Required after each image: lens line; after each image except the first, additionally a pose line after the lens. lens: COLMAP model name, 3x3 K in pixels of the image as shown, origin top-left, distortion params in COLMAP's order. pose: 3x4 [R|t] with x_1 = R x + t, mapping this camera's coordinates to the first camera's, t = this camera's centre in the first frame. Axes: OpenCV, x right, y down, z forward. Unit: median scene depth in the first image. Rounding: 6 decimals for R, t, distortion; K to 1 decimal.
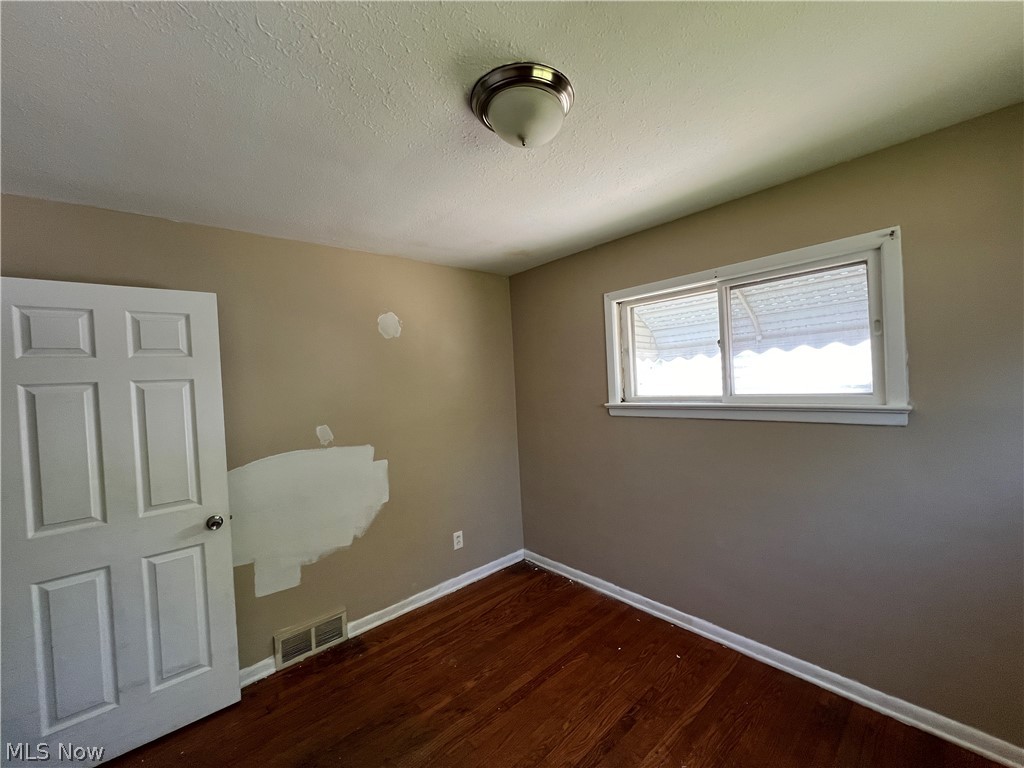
lens RADIAL K [[409.0, 0, 514.1], [0, 409.0, 386.9], [0, 0, 1]] dist [-0.003443, -0.000239]
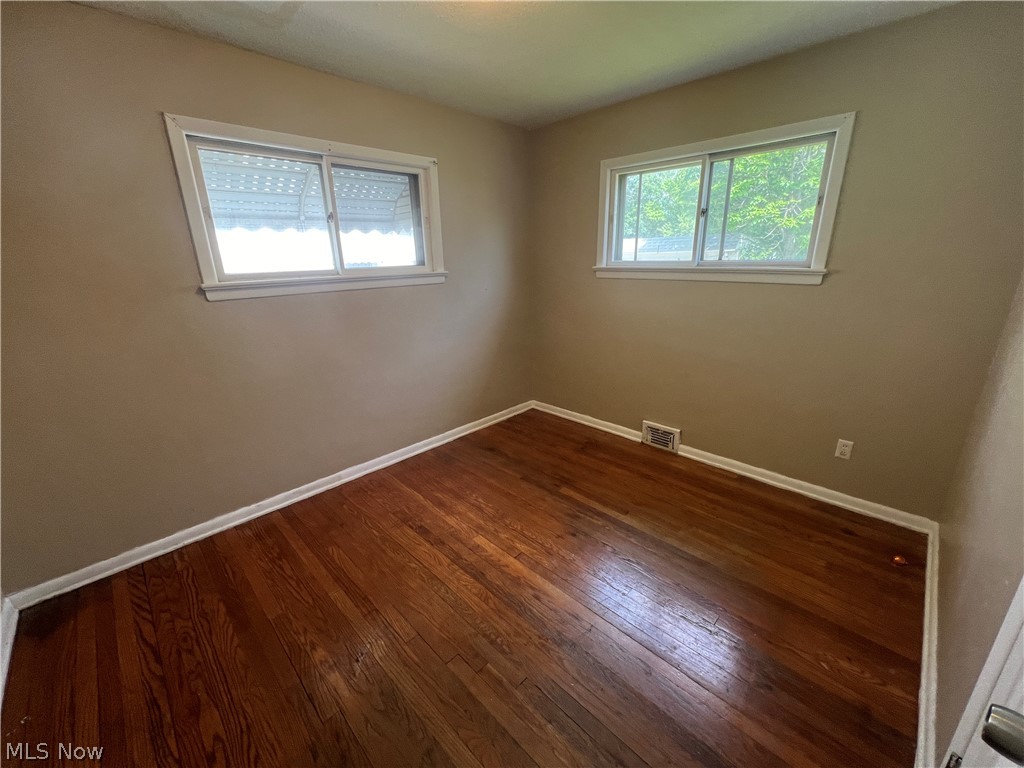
lens RADIAL K [[415.0, 0, 516.1], [0, 415.0, 381.2], [0, 0, 1]] dist [-0.000305, -0.000258]
pose [[-0.064947, -0.241041, 0.968339, -0.732337], [0.039115, 0.969027, 0.243836, 0.064491], [-0.997122, 0.053713, -0.053507, 0.633261]]
